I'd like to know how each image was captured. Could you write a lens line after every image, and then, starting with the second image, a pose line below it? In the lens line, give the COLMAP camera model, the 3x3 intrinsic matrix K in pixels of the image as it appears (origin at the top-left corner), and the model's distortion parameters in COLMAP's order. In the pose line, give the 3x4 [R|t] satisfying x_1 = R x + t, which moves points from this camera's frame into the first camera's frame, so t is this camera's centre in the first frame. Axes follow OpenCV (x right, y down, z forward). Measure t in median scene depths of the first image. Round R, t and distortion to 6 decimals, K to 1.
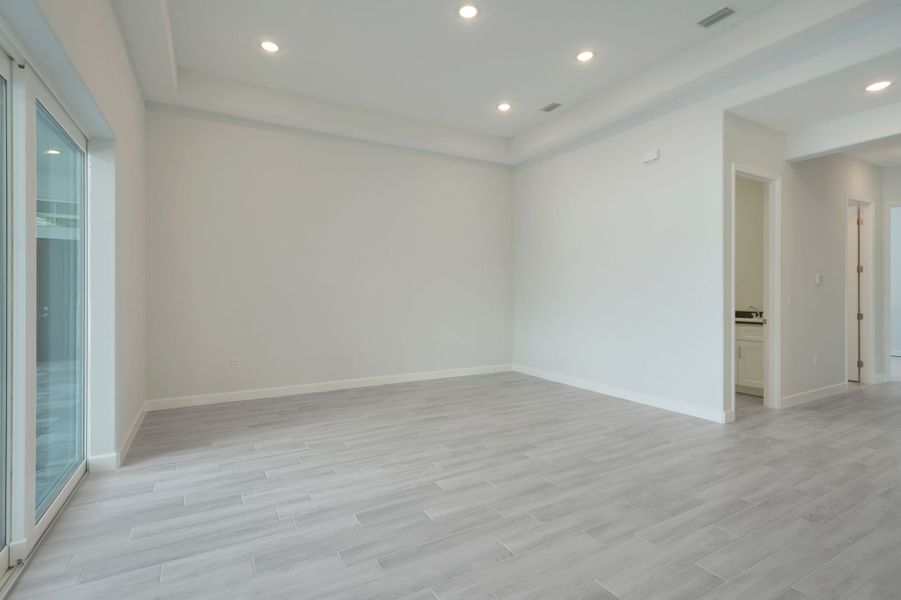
lens RADIAL K [[437.3, 0, 450.4], [0, 437.3, 294.8], [0, 0, 1]] dist [-0.004919, 0.000304]
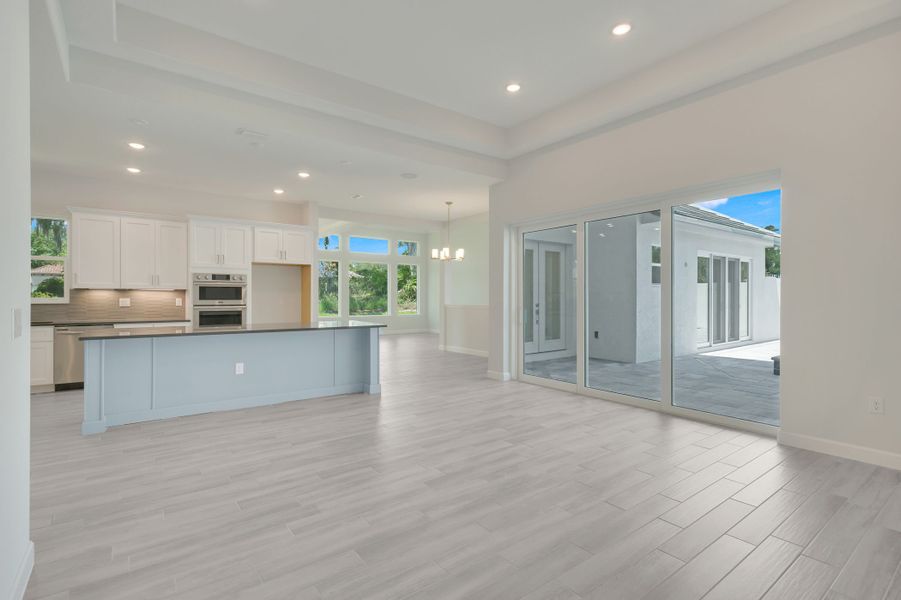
lens RADIAL K [[437.3, 0, 450.9], [0, 437.3, 296.4], [0, 0, 1]] dist [-0.004919, 0.000304]
pose [[-0.991066, 0.000405, -0.133369, 0.280518], [-0.000388, 0.999982, 0.005919, -0.014147], [0.133369, 0.005918, -0.991049, 1.963236]]
